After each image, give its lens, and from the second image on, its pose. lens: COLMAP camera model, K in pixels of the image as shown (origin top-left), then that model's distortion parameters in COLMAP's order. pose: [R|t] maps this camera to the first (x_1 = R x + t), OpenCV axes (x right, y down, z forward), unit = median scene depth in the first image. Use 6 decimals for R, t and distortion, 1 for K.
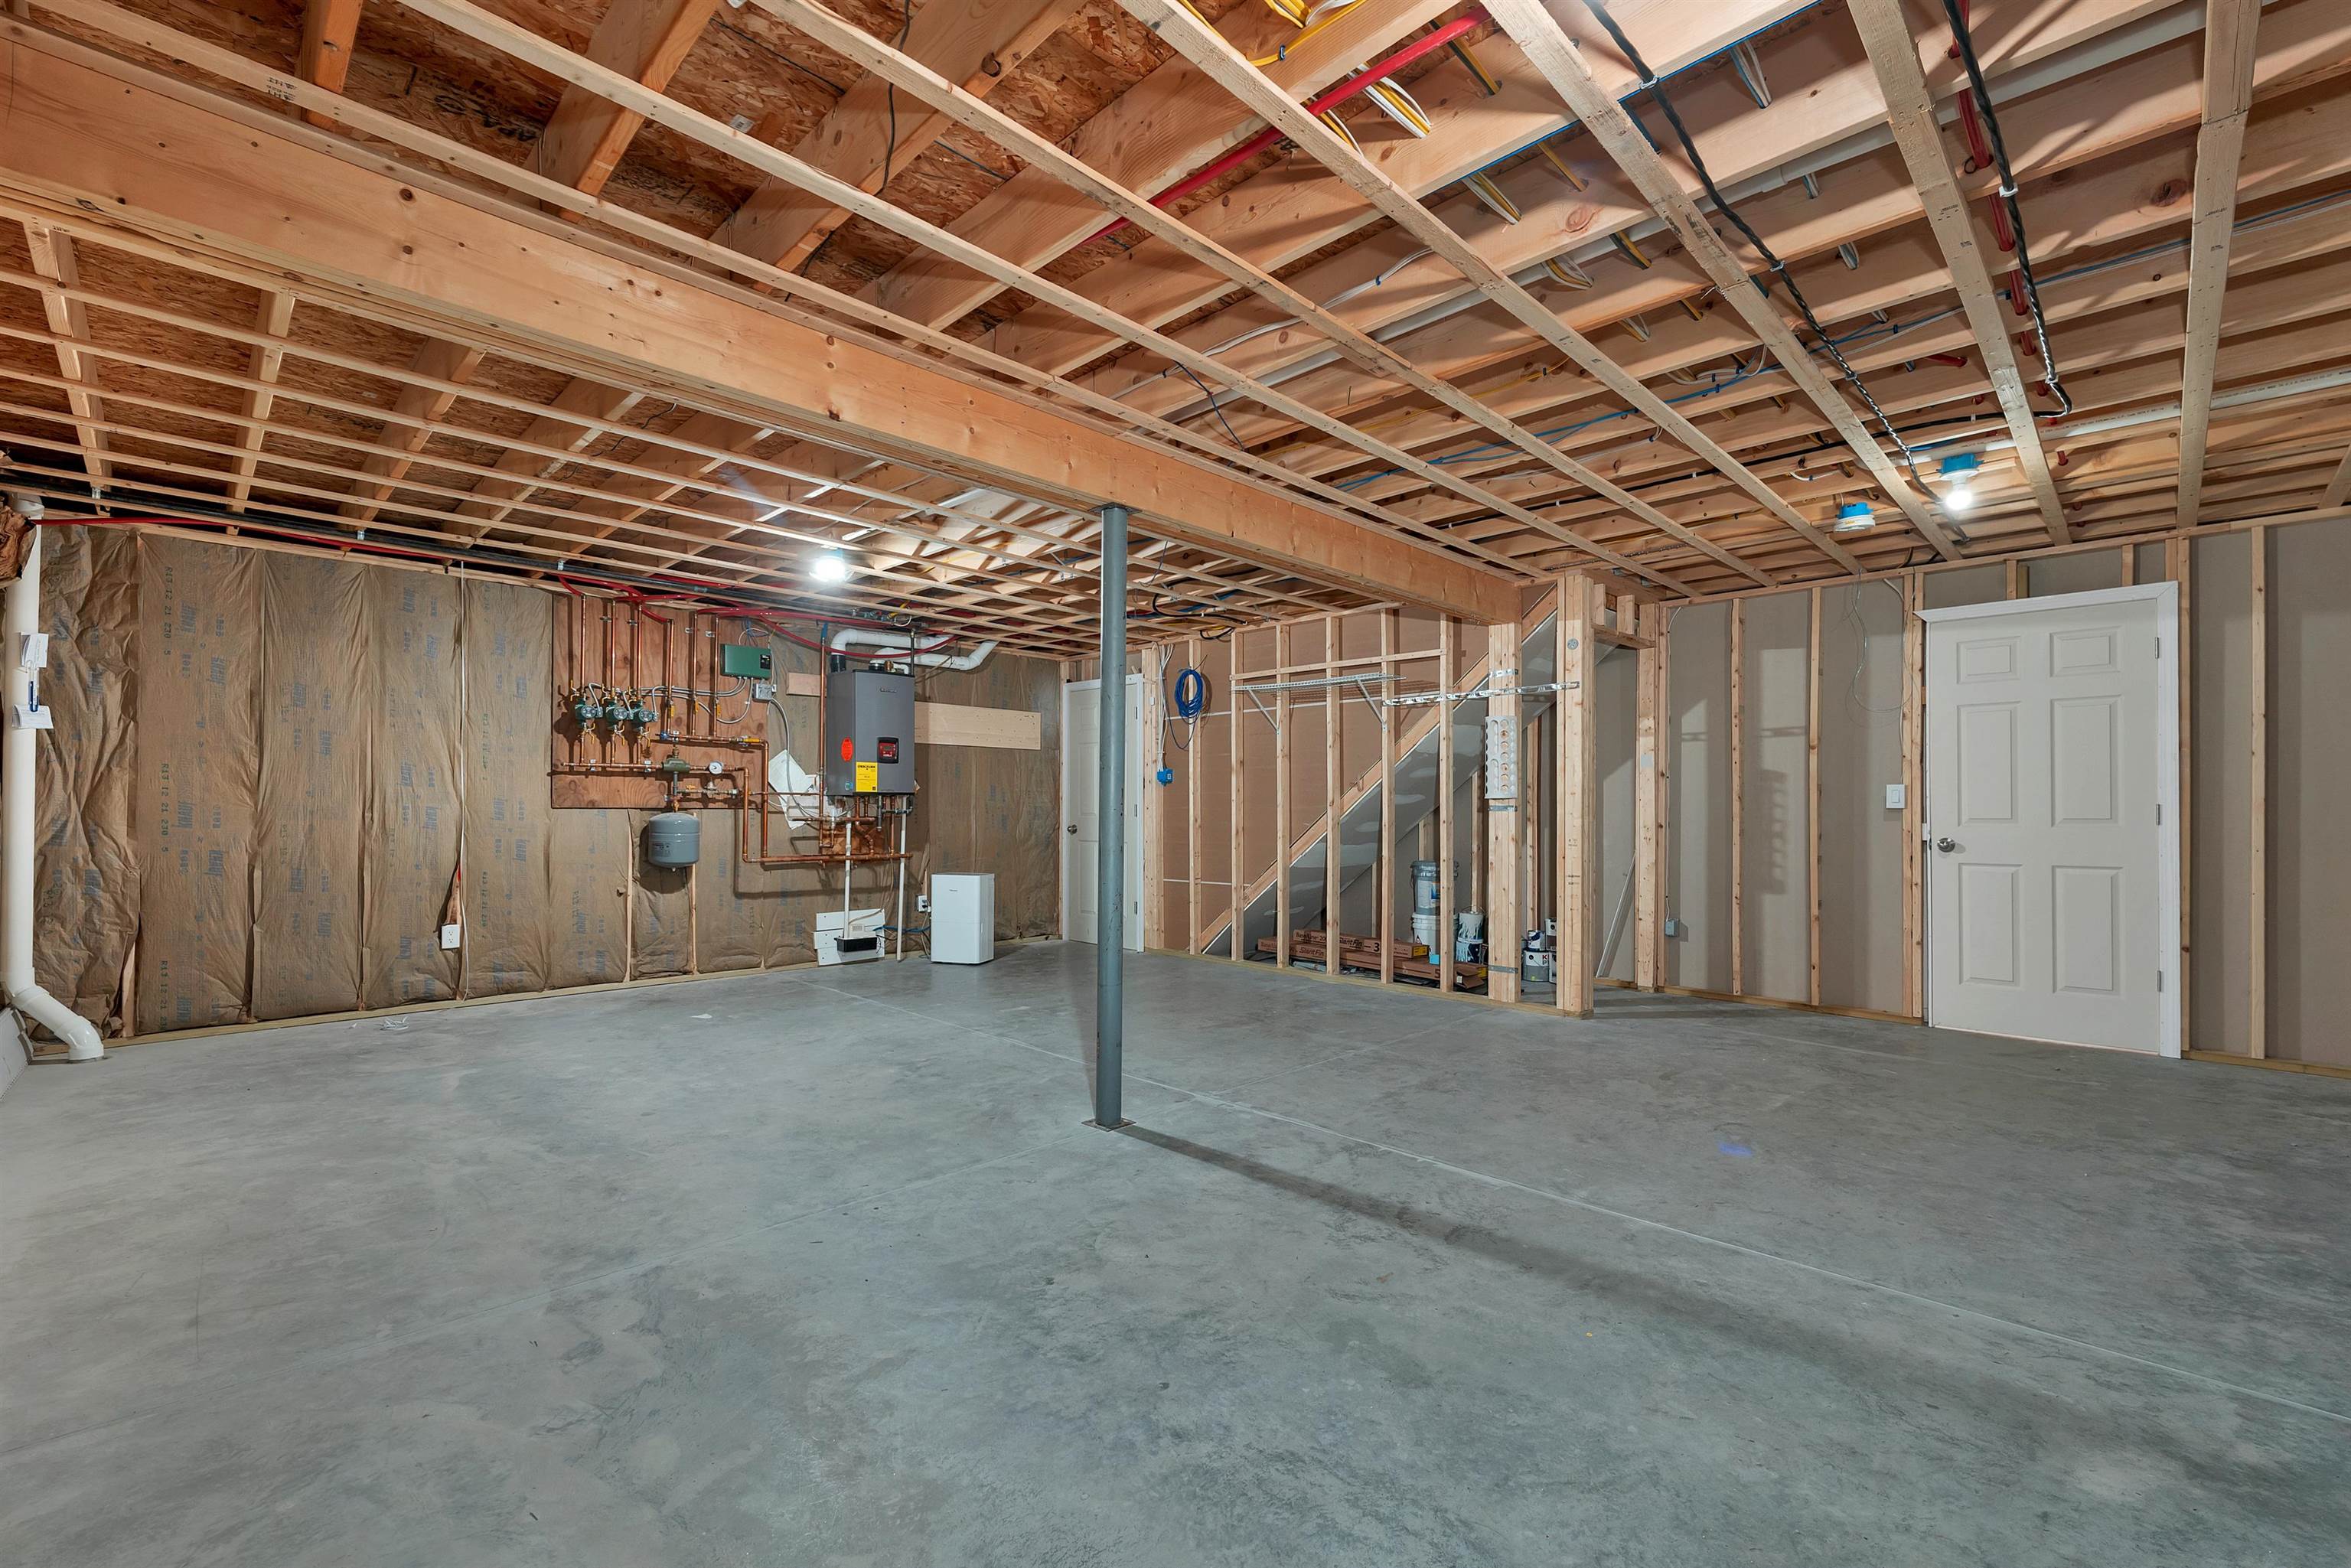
lens RADIAL K [[969.0, 0, 1188.8], [0, 969.0, 794.0], [0, 0, 1]] dist [0.003087, 0.000038]
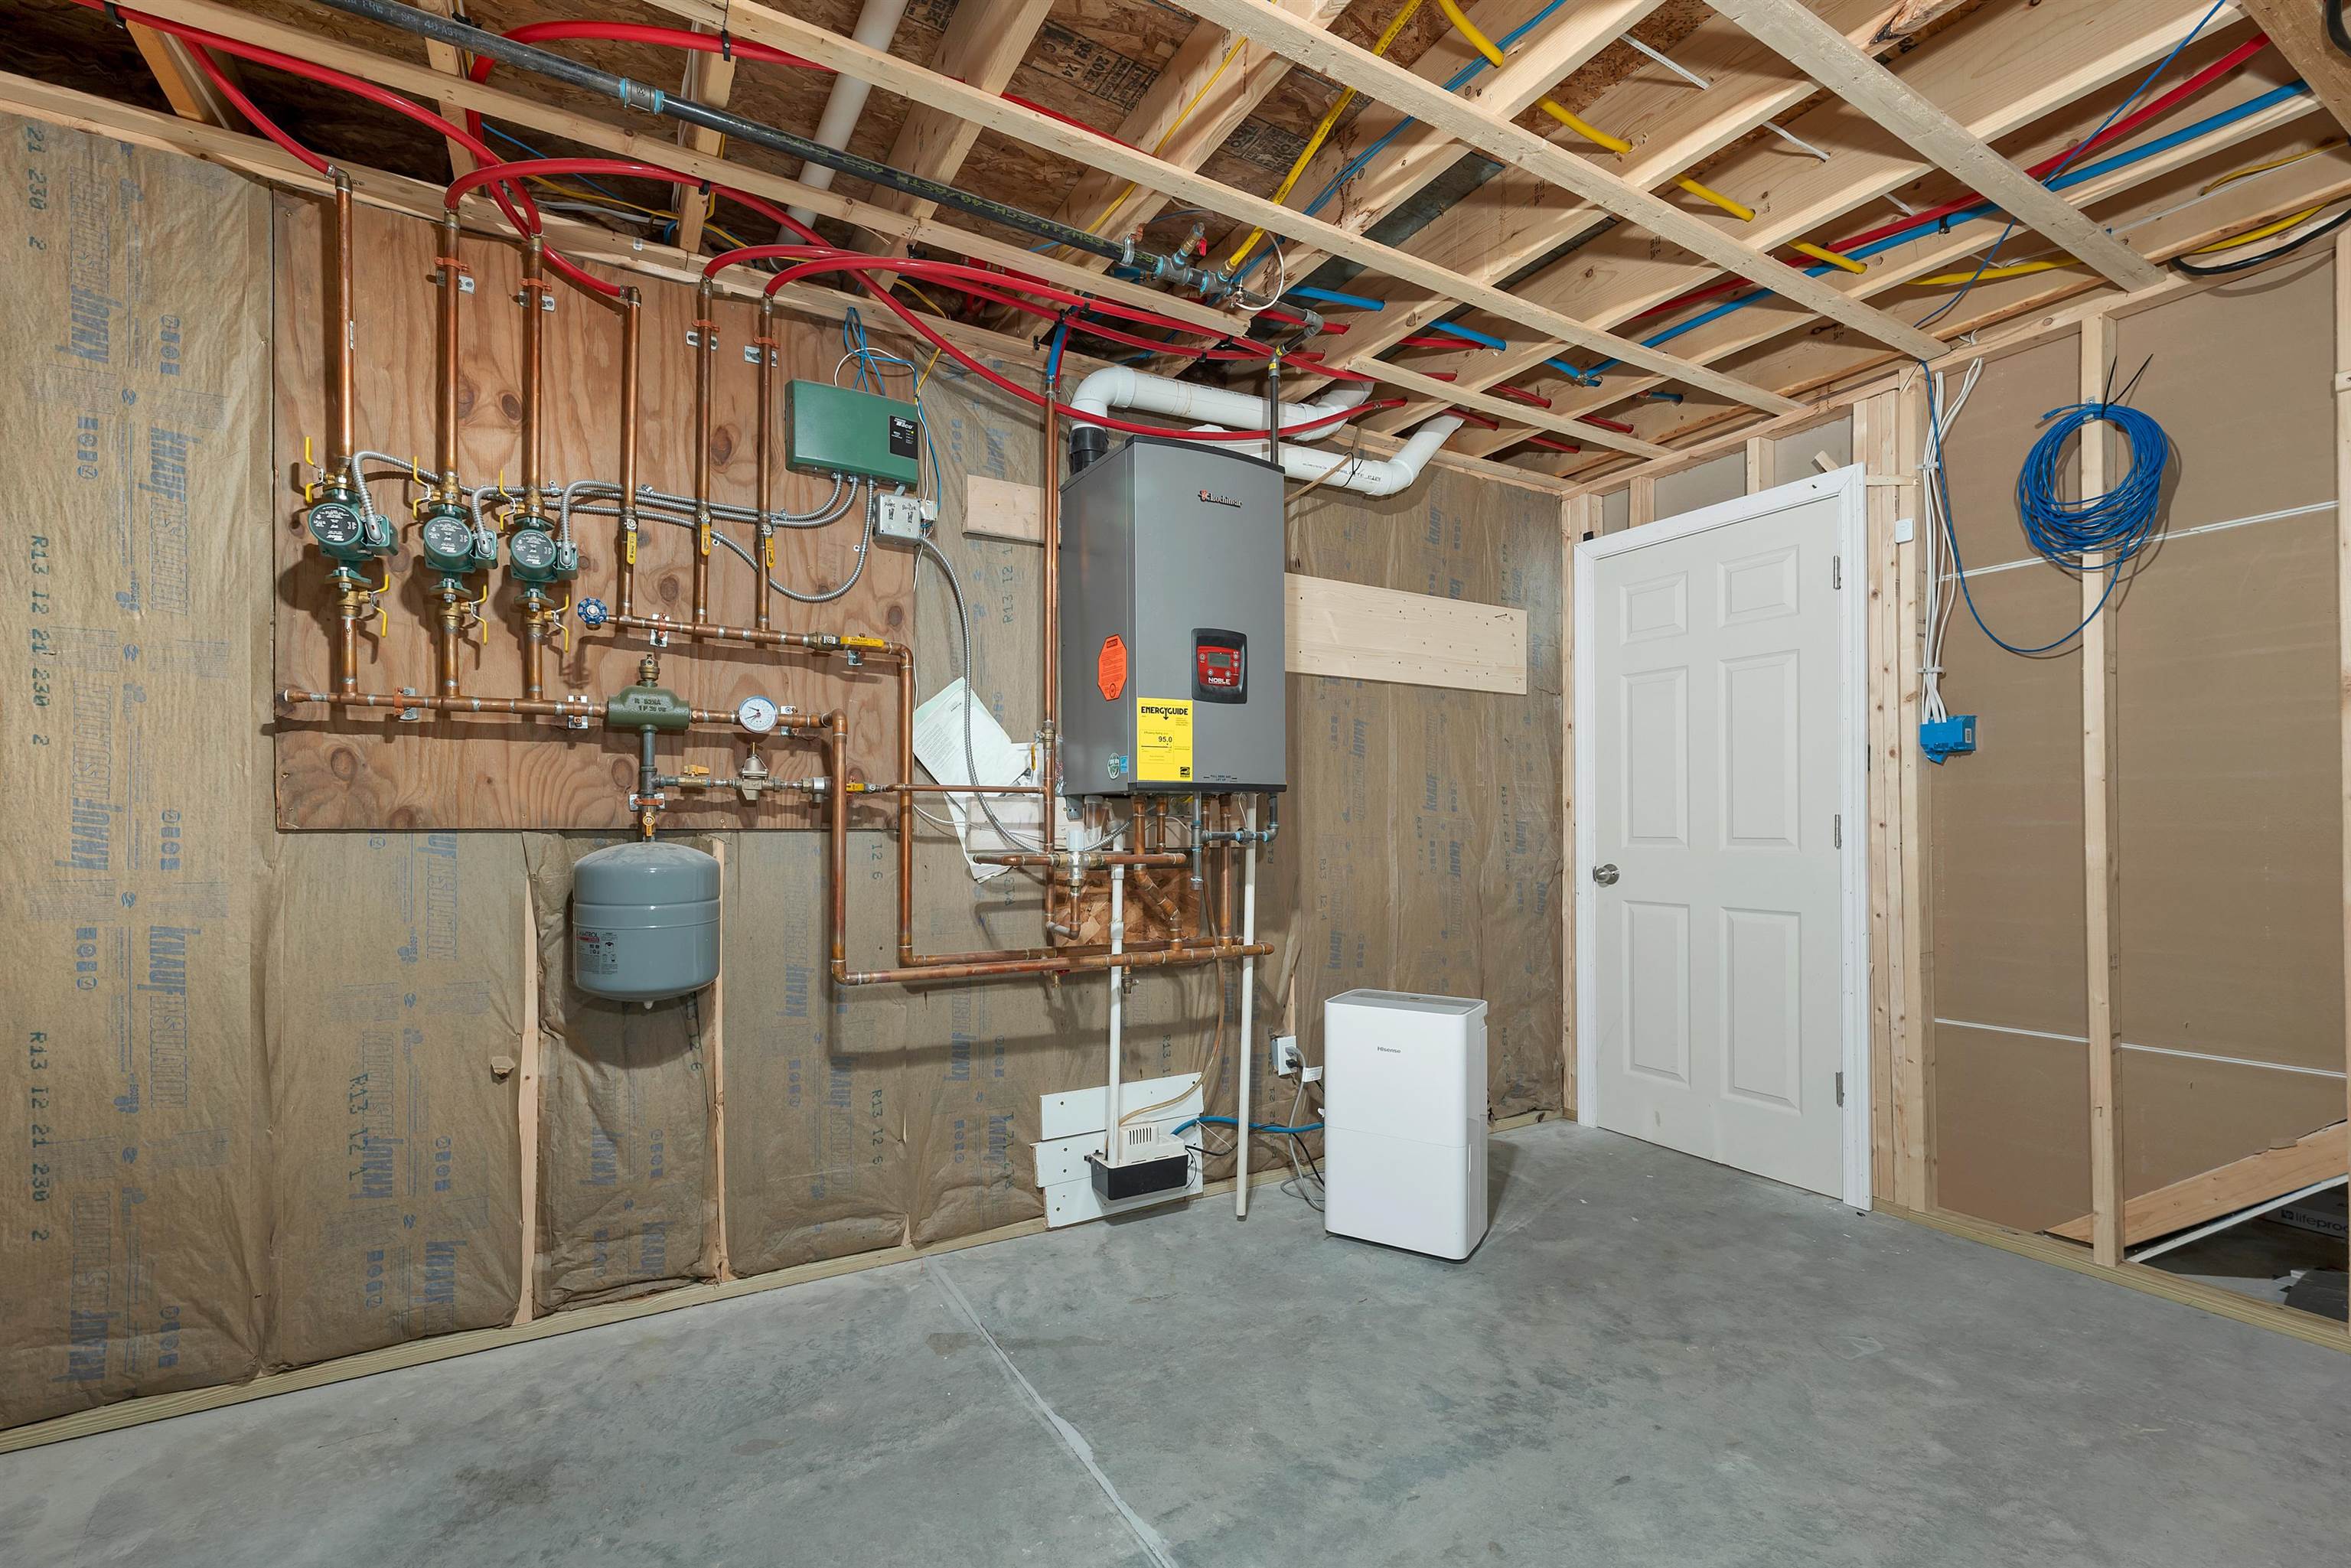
lens RADIAL K [[981.0, 0, 1178.2], [0, 981.0, 814.1], [0, 0, 1]] dist [0.006601, 0.000397]
pose [[0.961633, -0.004413, -0.274305, -0.231194], [0.005709, 0.999976, 0.003925, 0.008074], [0.274281, -0.005340, 0.961635, 0.662074]]
